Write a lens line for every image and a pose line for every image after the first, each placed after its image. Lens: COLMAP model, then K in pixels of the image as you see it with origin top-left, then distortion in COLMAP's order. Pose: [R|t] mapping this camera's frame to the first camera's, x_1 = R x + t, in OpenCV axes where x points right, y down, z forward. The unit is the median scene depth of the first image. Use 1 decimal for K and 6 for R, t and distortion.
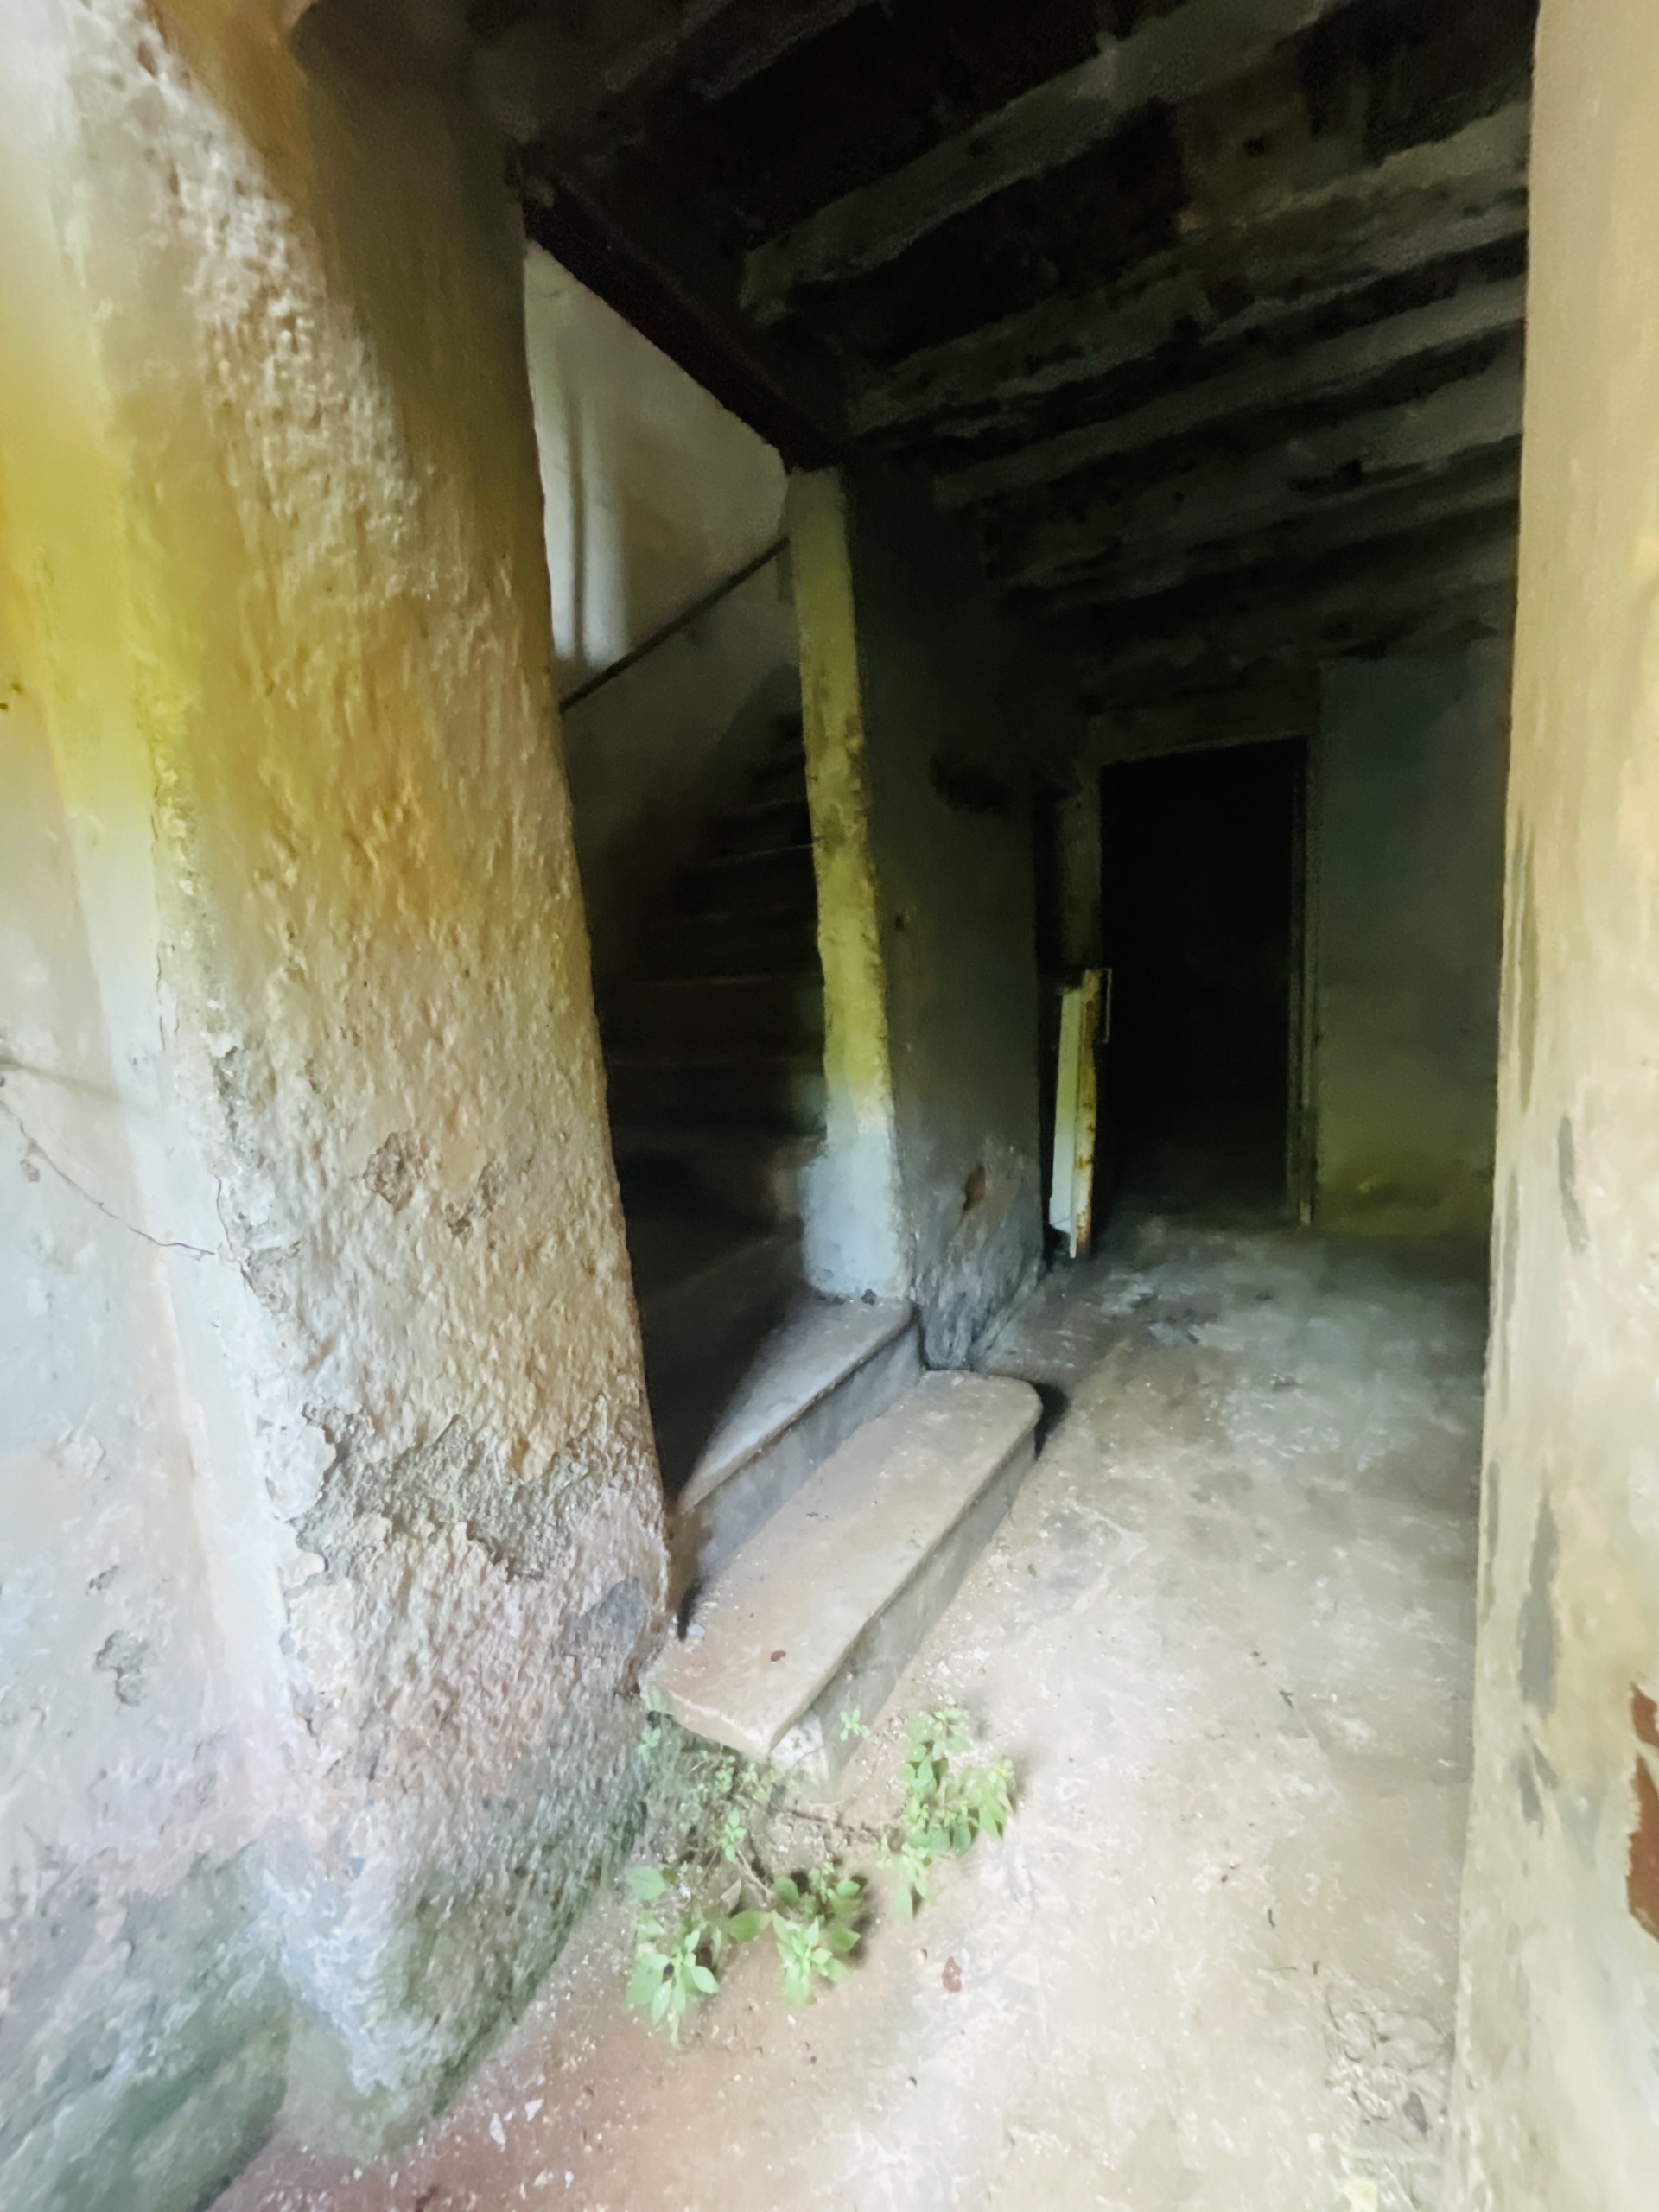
lens RADIAL K [[891.8, 0, 825.8], [0, 891.8, 1094.4], [0, 0, 1]] dist [-0.002229, 0.000491]
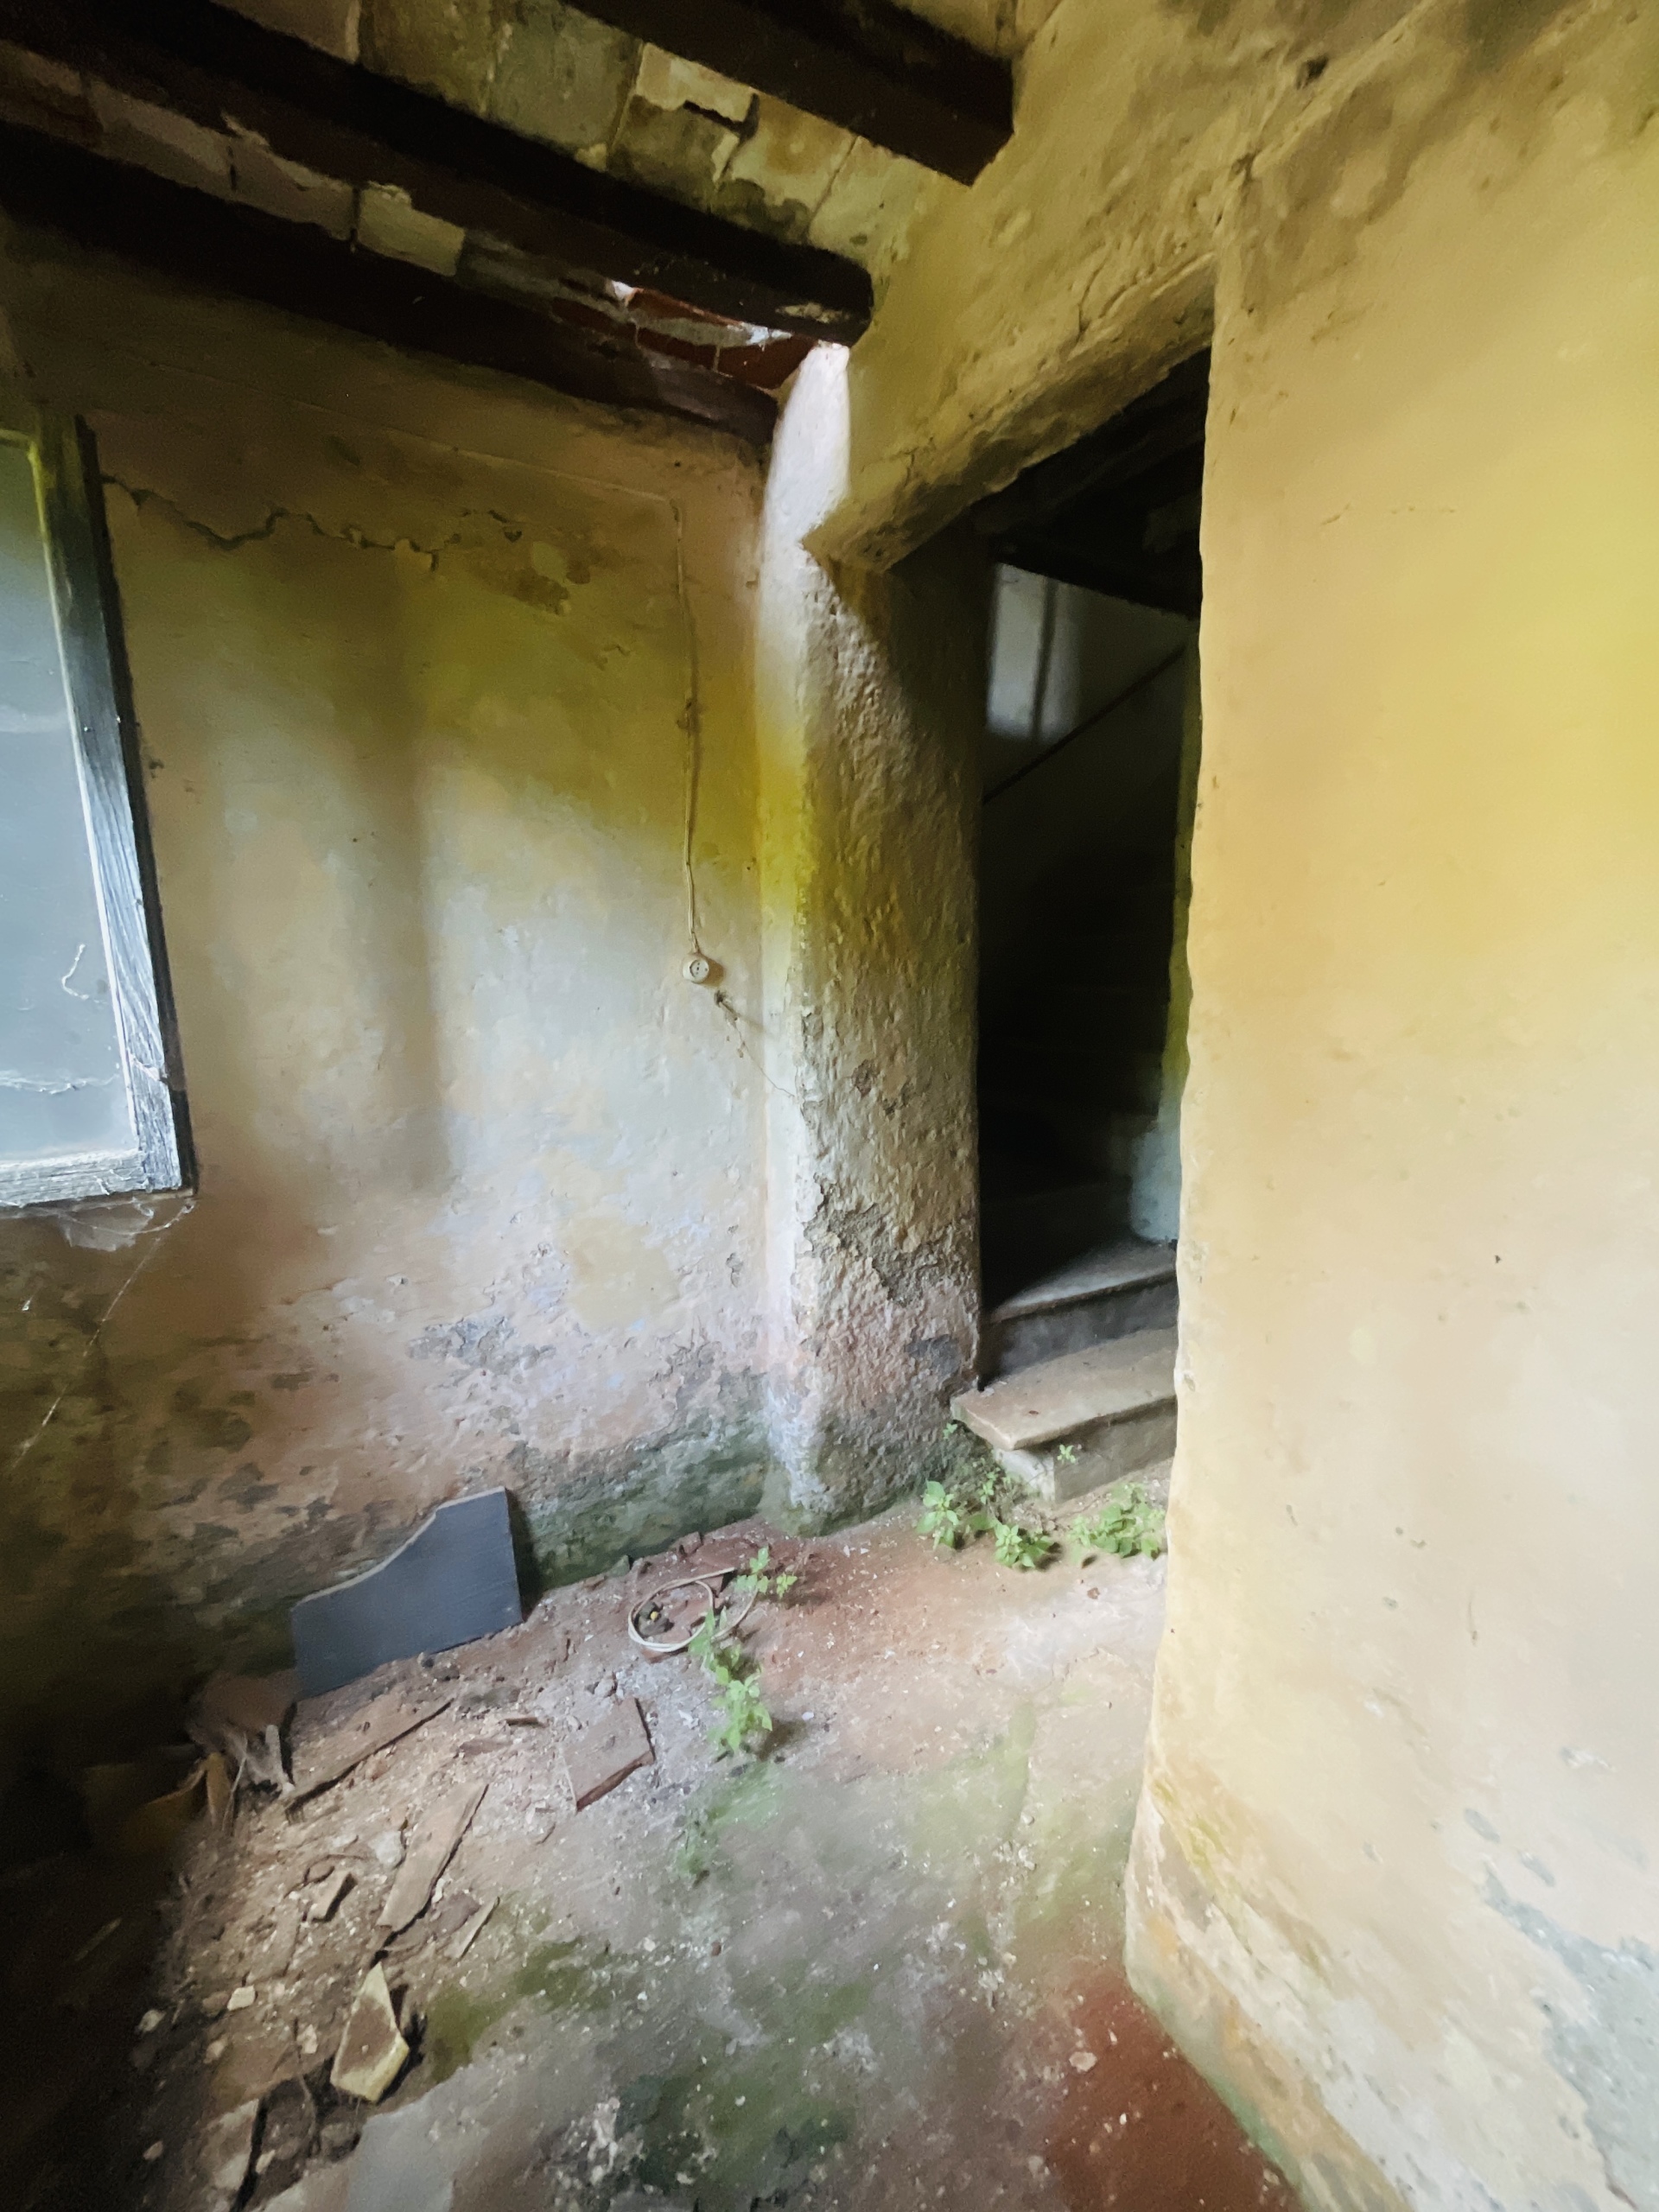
lens RADIAL K [[891.8, 0, 825.8], [0, 891.8, 1094.4], [0, 0, 1]] dist [-0.002229, 0.000491]
pose [[0.872526, 0.135138, -0.469505, 0.427155], [-0.128812, 0.990613, 0.045746, 0.040123], [0.471280, 0.020564, 0.881744, -0.889214]]
